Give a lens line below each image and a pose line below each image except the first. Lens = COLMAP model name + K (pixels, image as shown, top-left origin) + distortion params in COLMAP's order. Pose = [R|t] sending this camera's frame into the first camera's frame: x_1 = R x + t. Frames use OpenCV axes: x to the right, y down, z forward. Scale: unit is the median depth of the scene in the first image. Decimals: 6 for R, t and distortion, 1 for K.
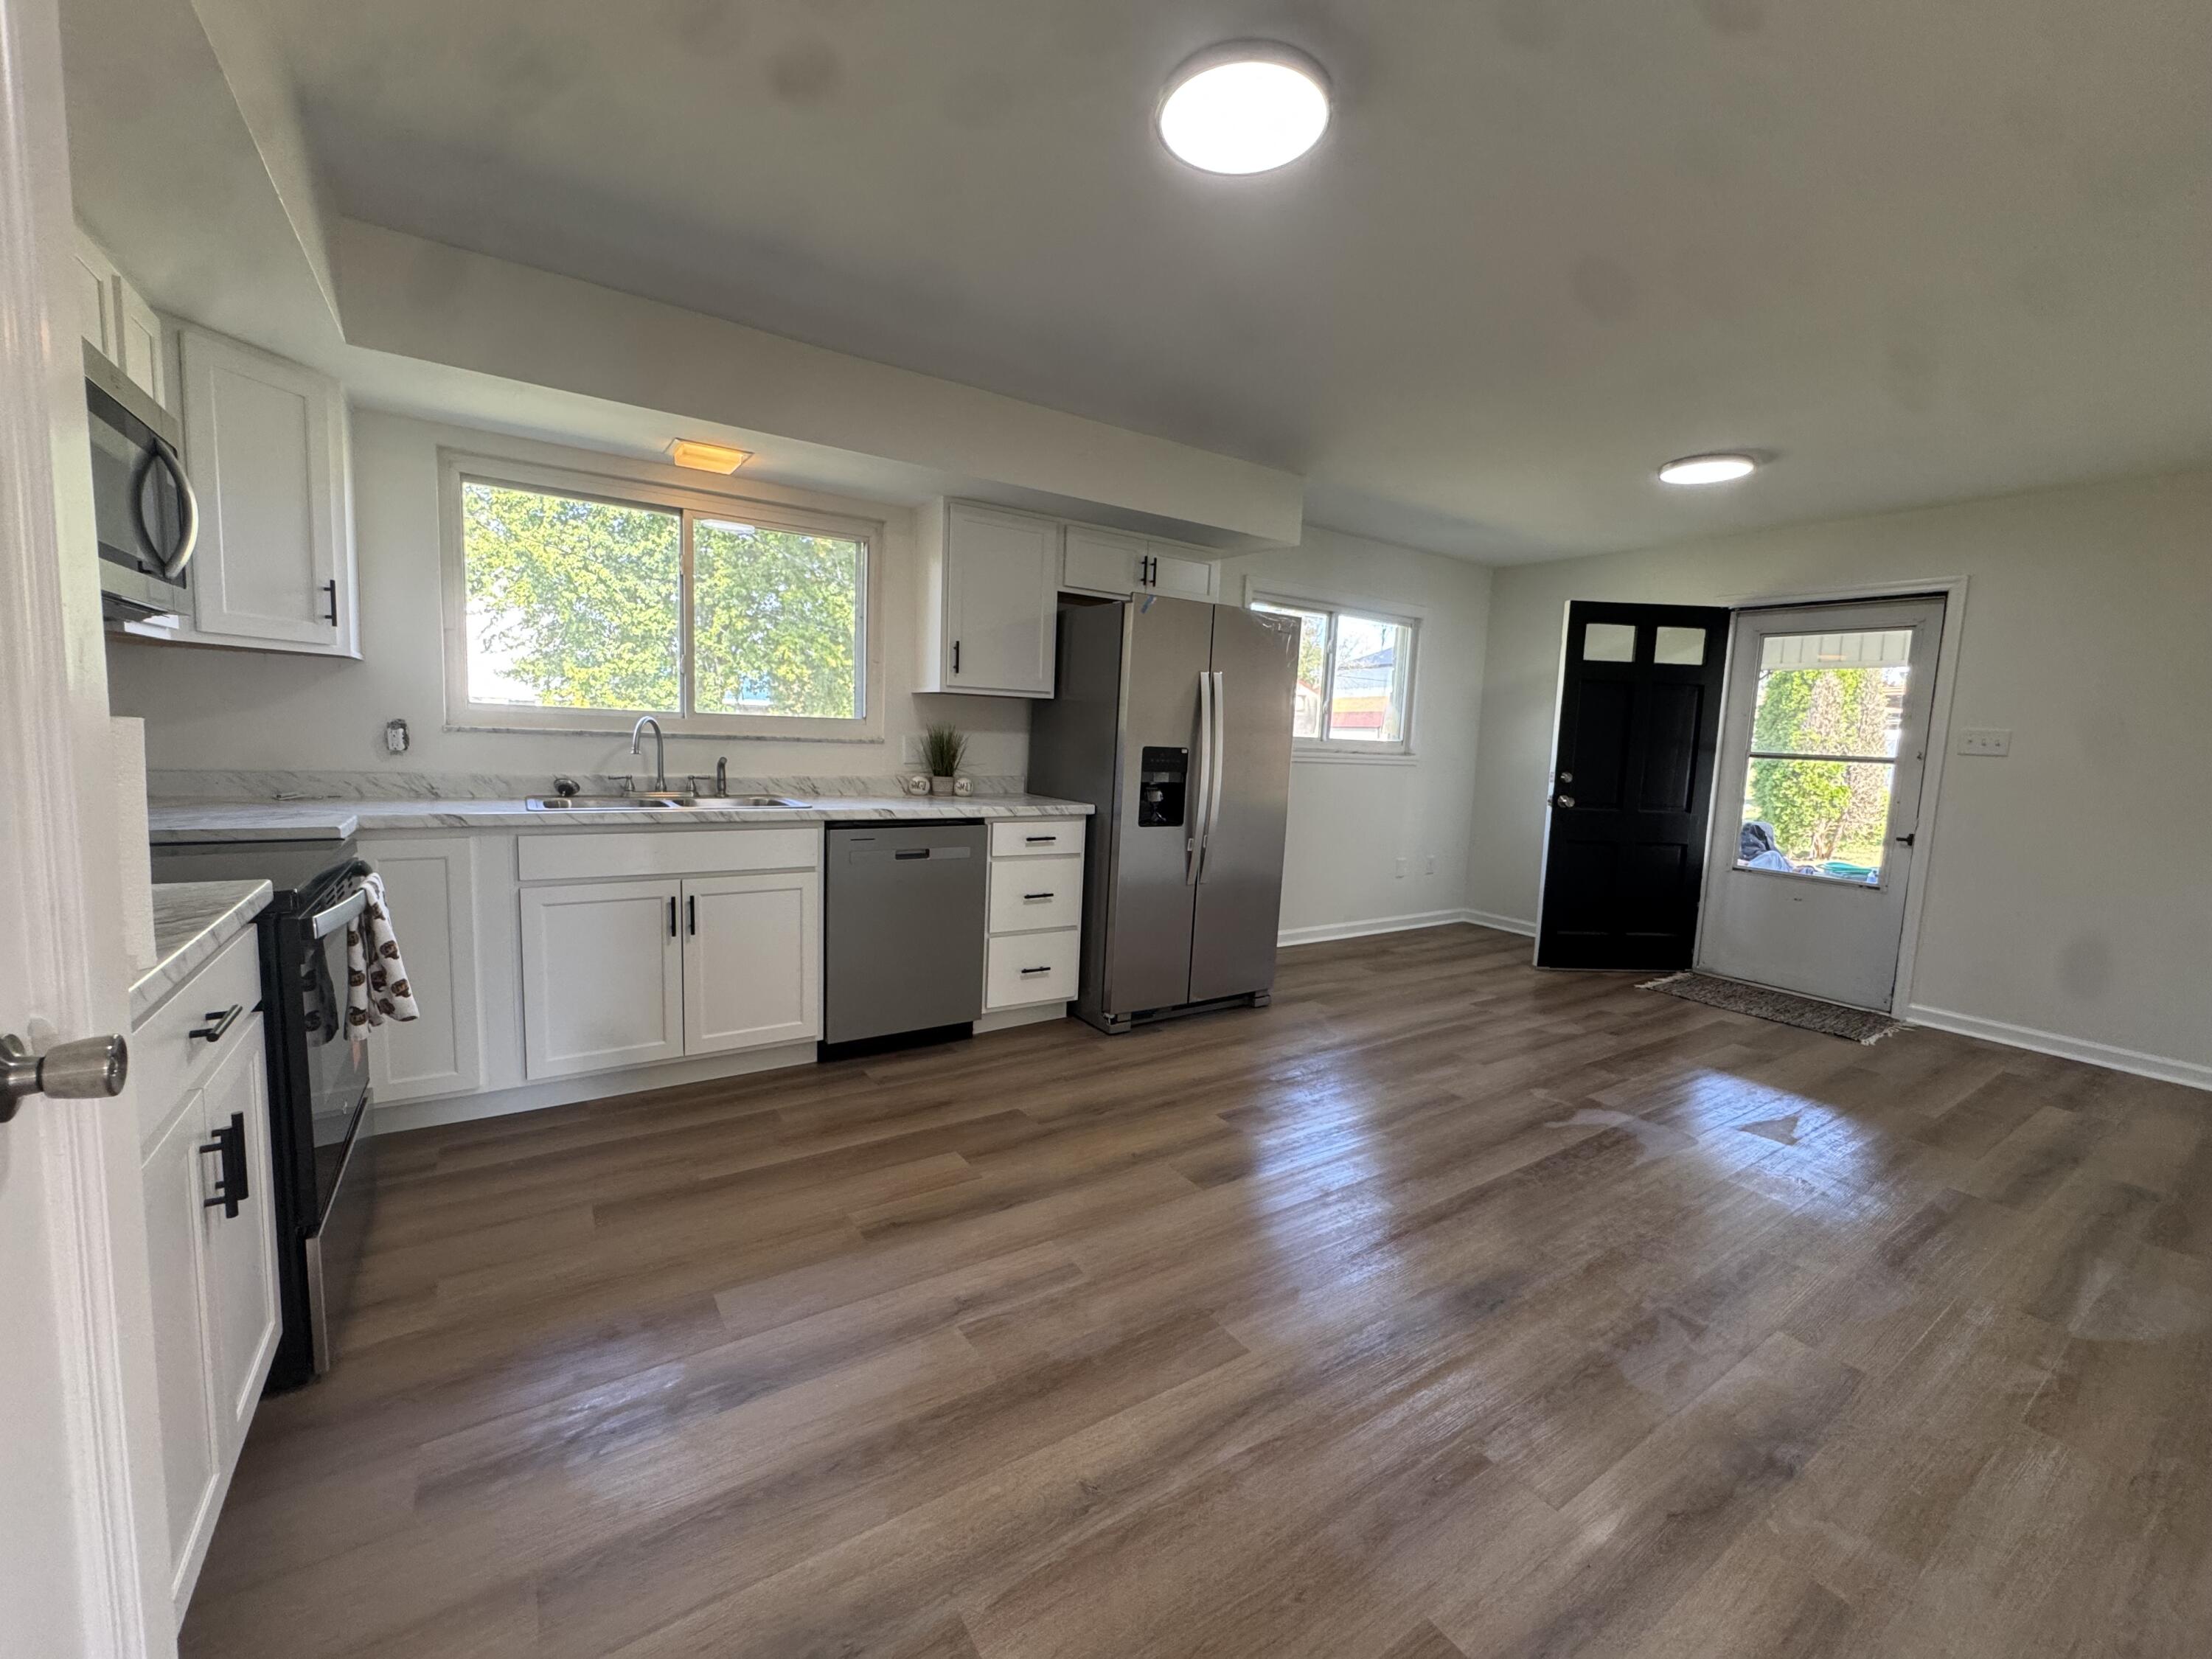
lens RADIAL K [[887.6, 0, 1101.5], [0, 887.6, 827.8], [0, 0, 1]] dist [-0.003311, -0.000287]
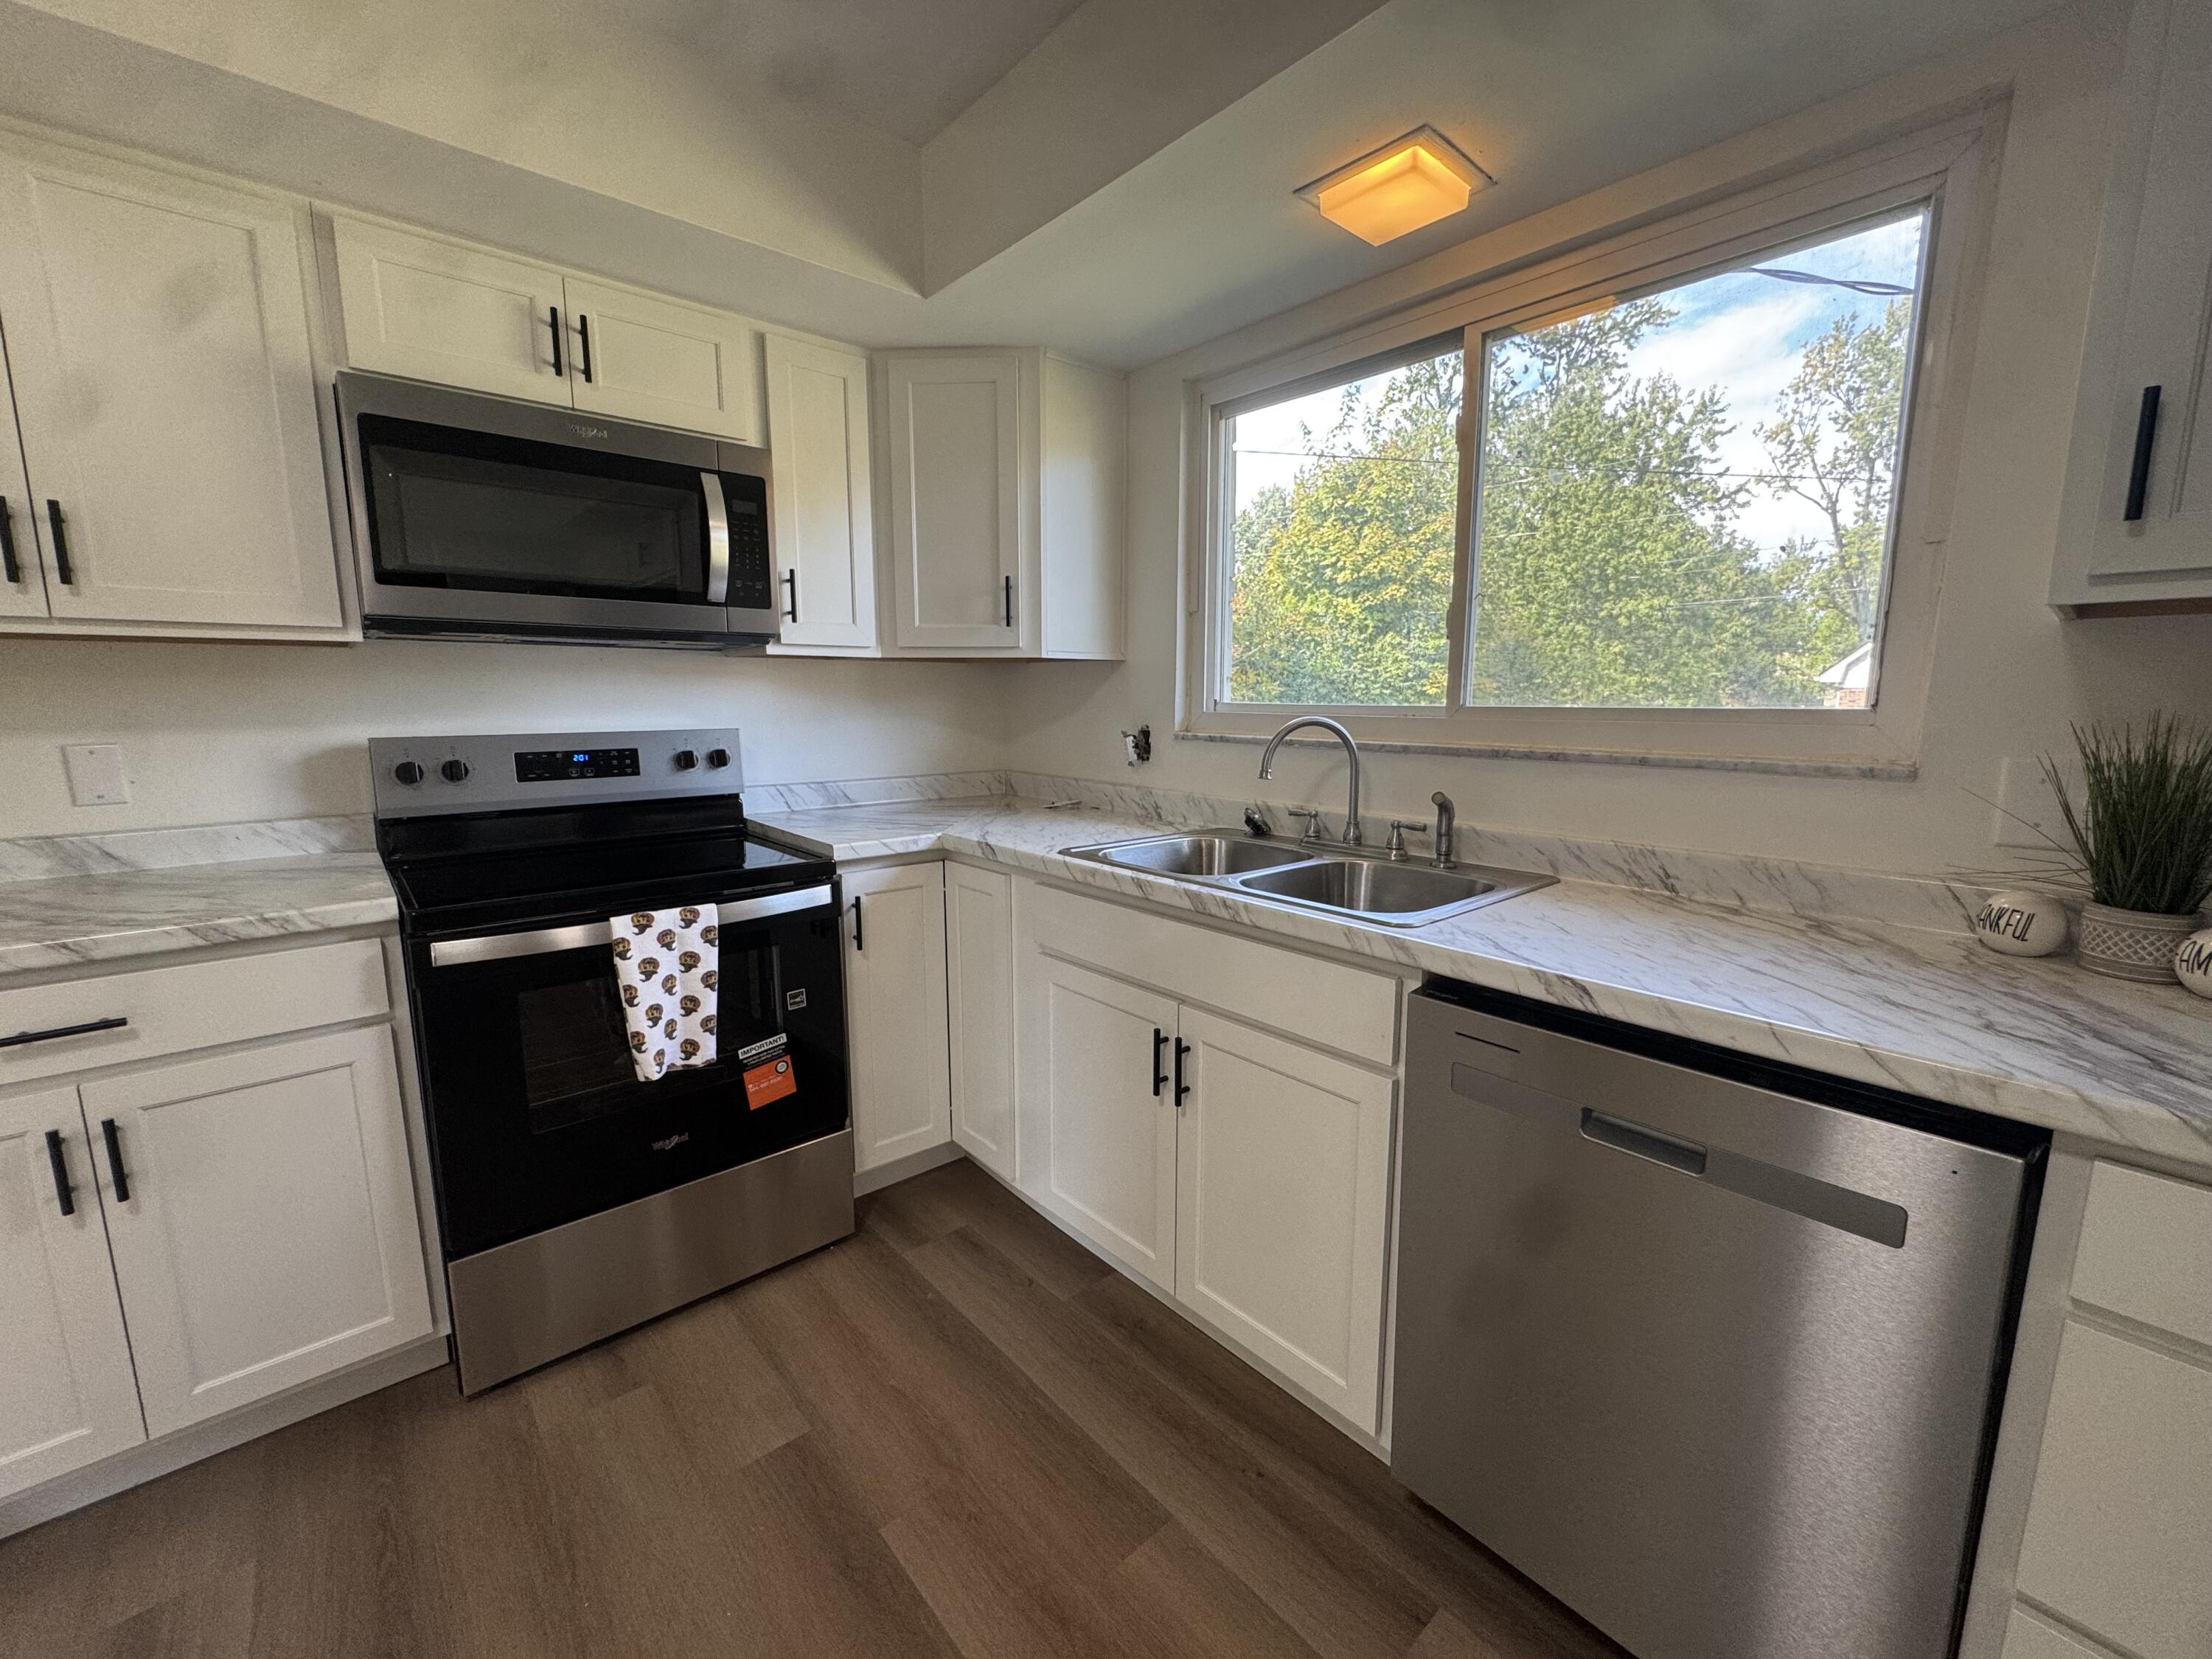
lens RADIAL K [[885.7, 0, 1101.6], [0, 885.7, 827.1], [0, 0, 1]] dist [-0.003654, 0.000200]
pose [[0.131736, 0.105785, -0.985624, 0.059559], [-0.103420, 0.990330, 0.092467, -0.089298], [0.985875, 0.089752, 0.141402, 0.757660]]
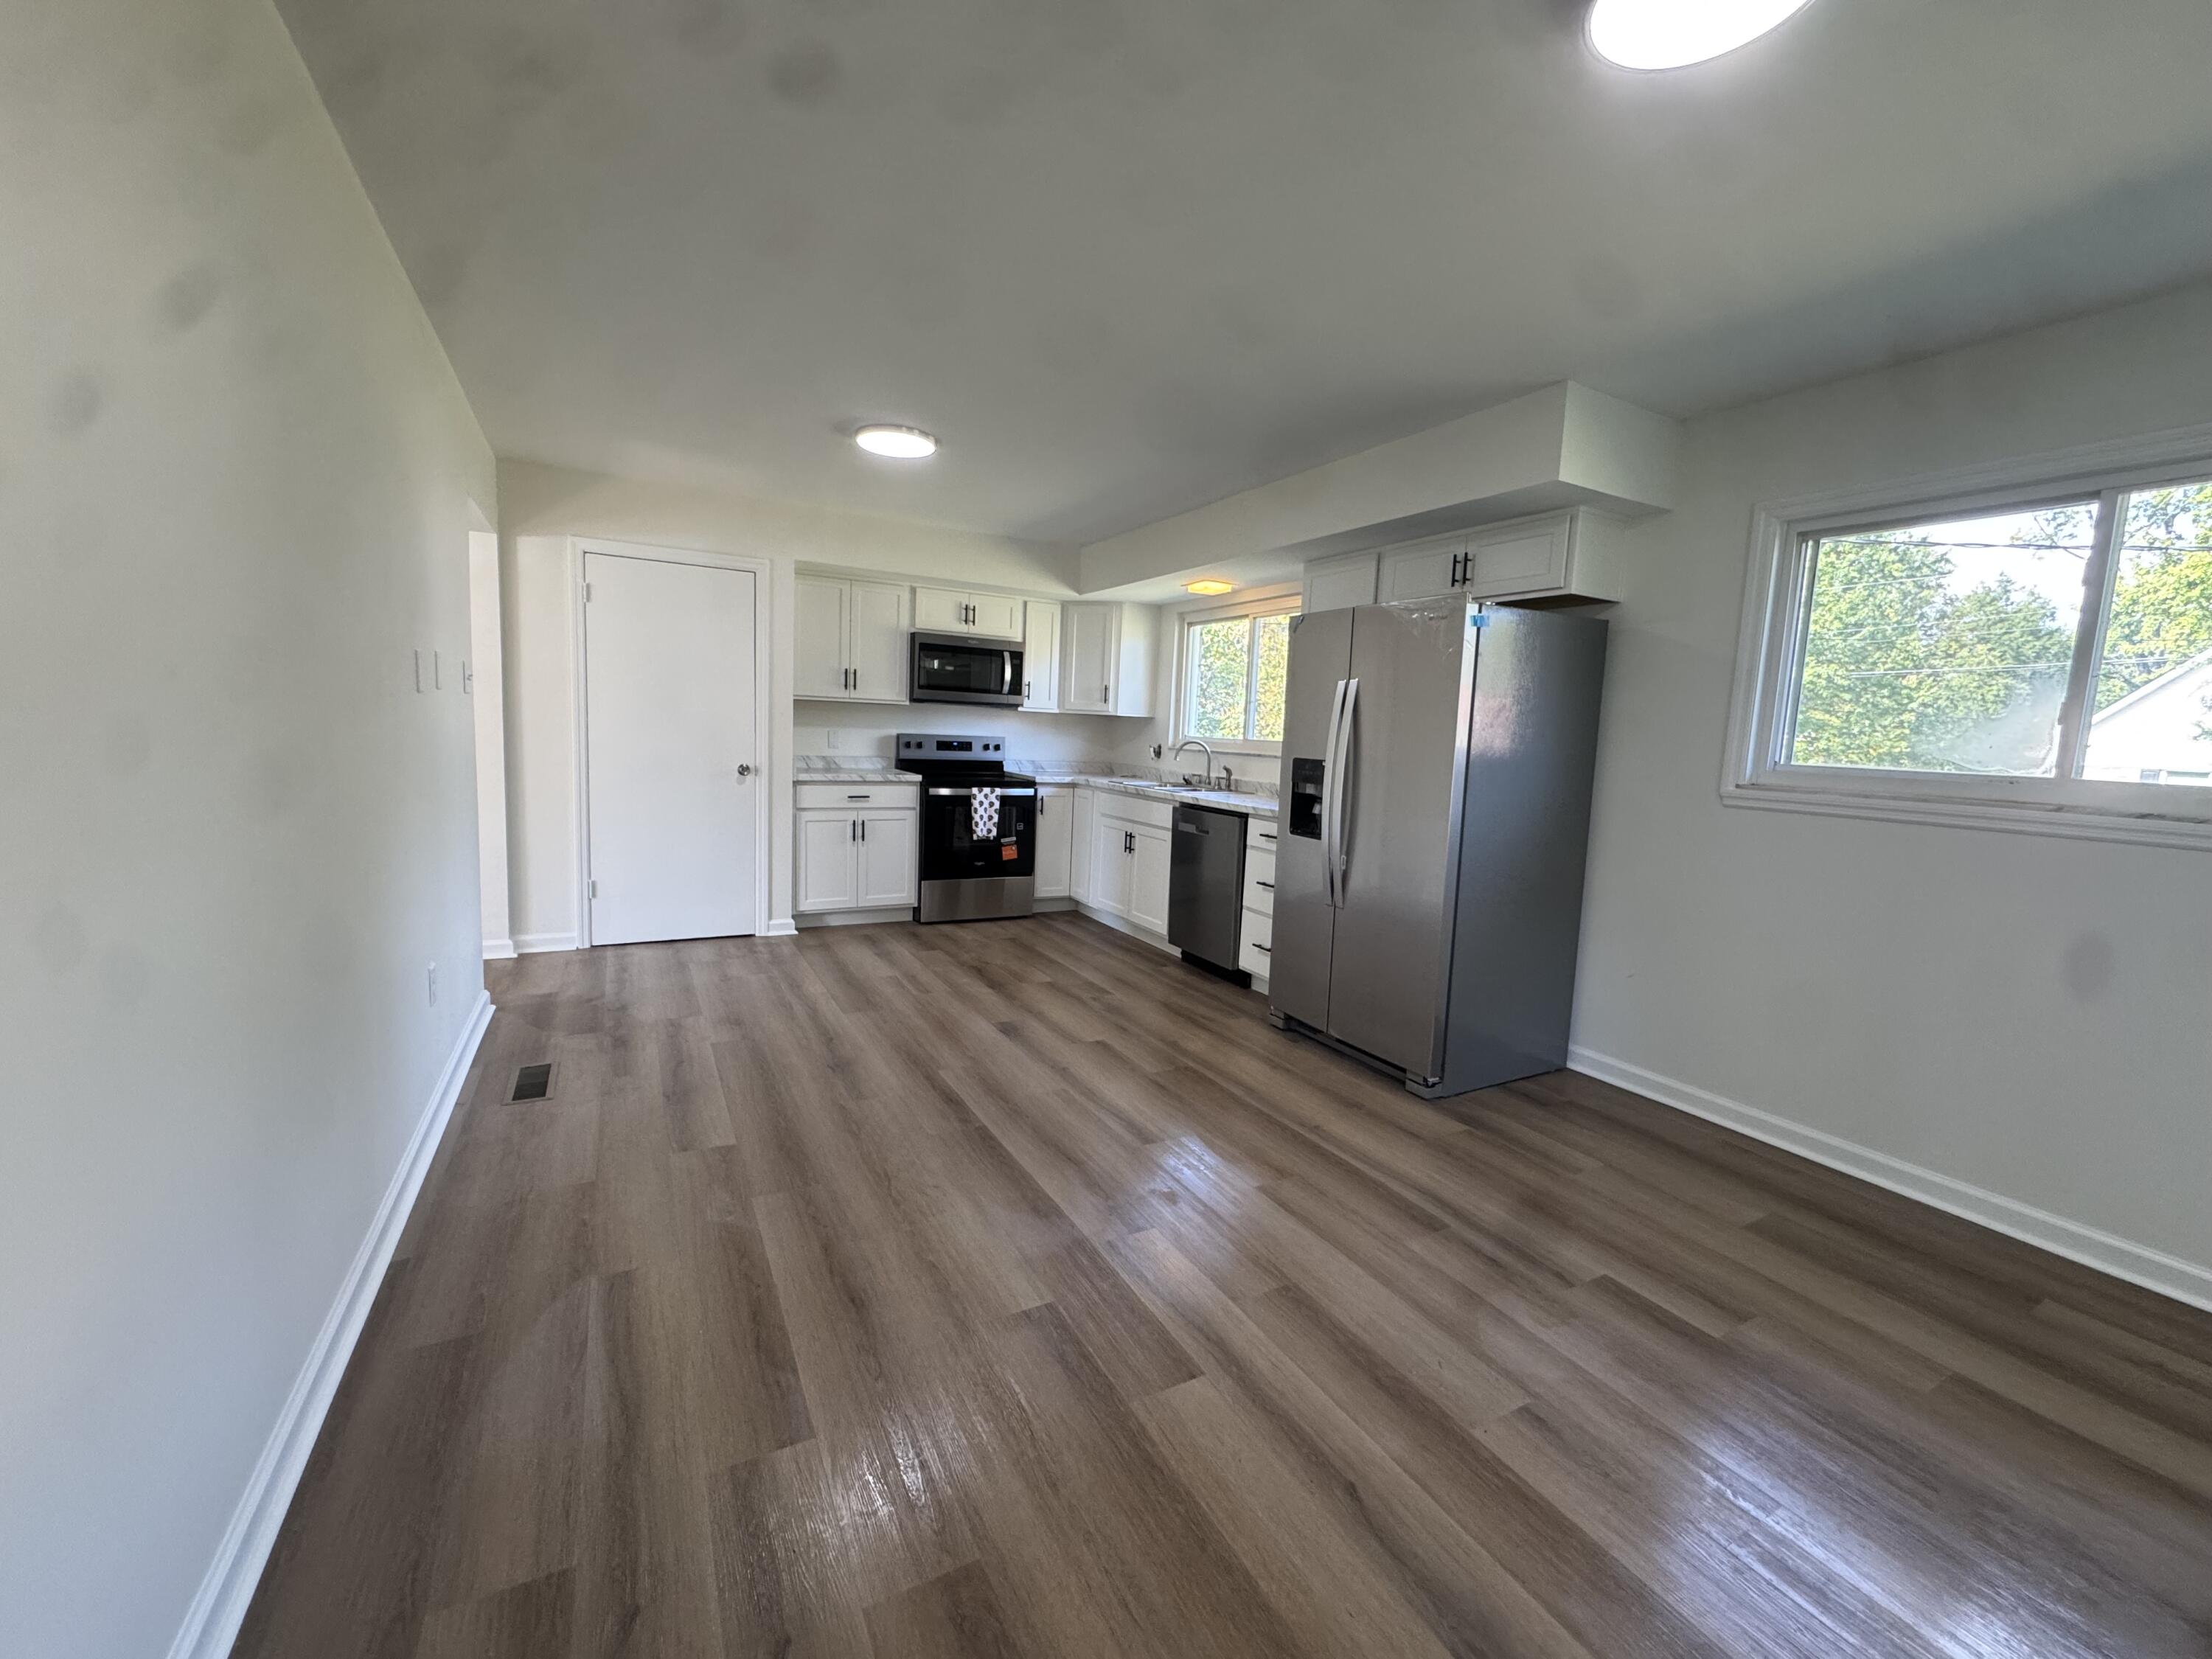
lens RADIAL K [[885.7, 0, 1101.6], [0, 885.7, 827.1], [0, 0, 1]] dist [-0.003654, 0.000200]
pose [[-0.088282, 0.064947, -0.993976, 1.226220], [-0.157489, 0.984411, 0.078310, -0.062274], [0.983567, 0.163454, -0.076677, 0.950163]]
